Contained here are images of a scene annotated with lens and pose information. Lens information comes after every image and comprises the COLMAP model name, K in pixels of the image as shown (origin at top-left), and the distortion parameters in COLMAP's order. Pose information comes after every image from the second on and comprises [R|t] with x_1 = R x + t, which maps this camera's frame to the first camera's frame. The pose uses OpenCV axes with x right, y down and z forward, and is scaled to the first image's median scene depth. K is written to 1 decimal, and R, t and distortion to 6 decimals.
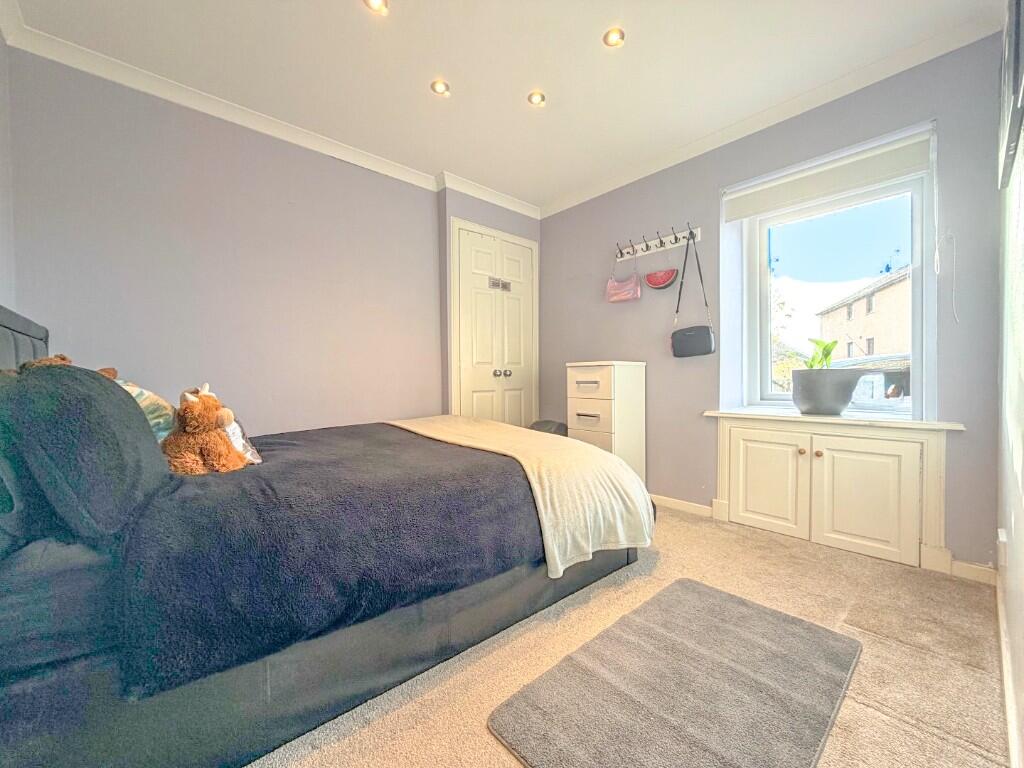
lens RADIAL K [[407.8, 0, 508.3], [0, 407.8, 385.1], [0, 0, 1]] dist [0.000162, -0.000100]
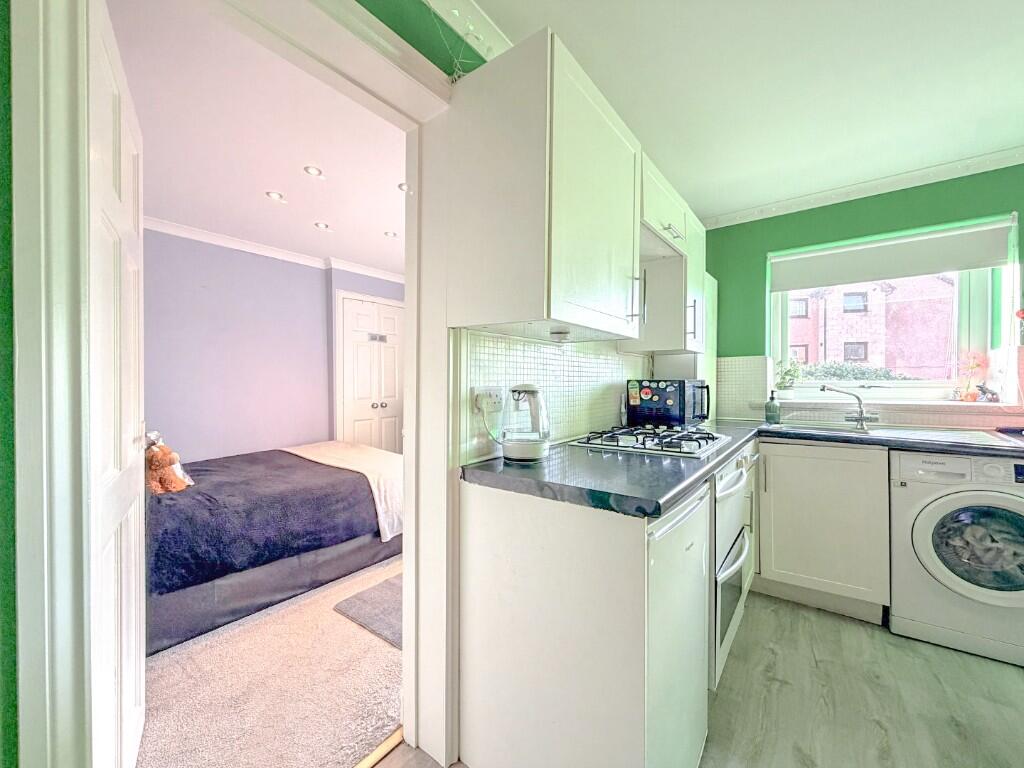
lens RADIAL K [[407.8, 0, 508.3], [0, 407.8, 385.1], [0, 0, 1]] dist [0.000162, -0.000100]
pose [[0.977466, 0.000909, 0.211092, 0.258393], [0.001483, 0.999936, -0.011172, -0.180342], [-0.211089, 0.011234, 0.977402, -0.829240]]
